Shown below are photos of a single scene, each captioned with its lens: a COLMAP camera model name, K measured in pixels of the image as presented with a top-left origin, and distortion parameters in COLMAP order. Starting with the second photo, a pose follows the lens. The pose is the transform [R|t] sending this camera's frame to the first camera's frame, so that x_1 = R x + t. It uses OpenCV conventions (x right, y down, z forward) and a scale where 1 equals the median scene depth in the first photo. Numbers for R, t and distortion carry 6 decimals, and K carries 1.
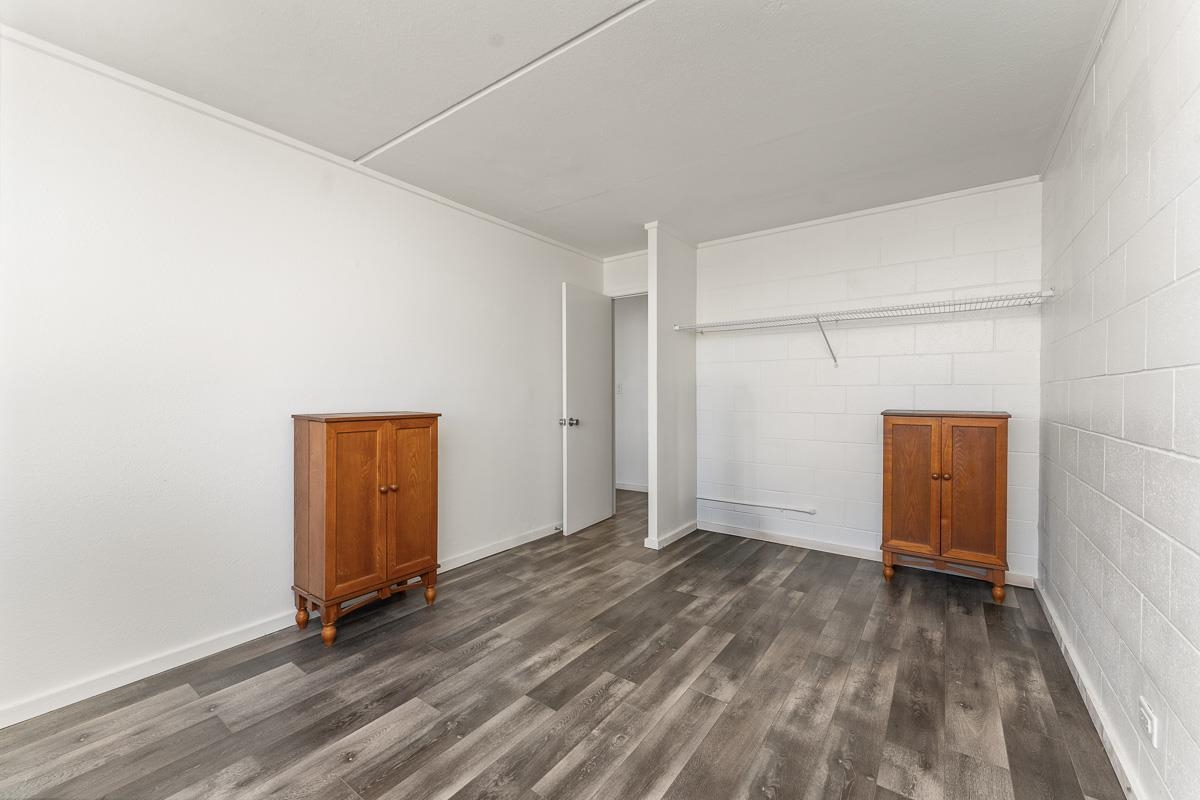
lens RADIAL K [[481.5, 0, 597.5], [0, 481.5, 406.2], [0, 0, 1]] dist [-0.000304, -0.000059]
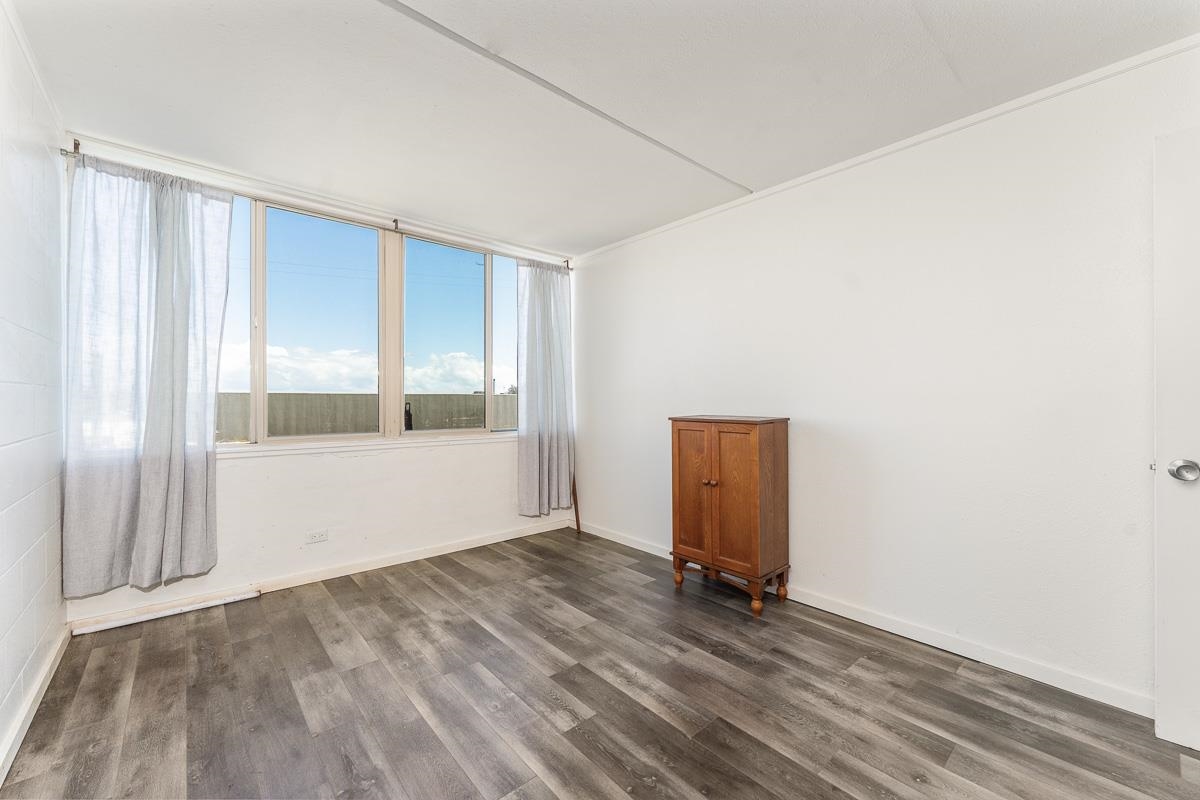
lens RADIAL K [[485.3, 0, 604.1], [0, 485.3, 398.4], [0, 0, 1]] dist [0.000418, -0.000136]
pose [[-0.225620, 0.000856, -0.974215, 0.785425], [-0.021654, 0.999748, 0.005894, -0.030385], [0.973975, 0.022425, -0.225544, 1.068070]]
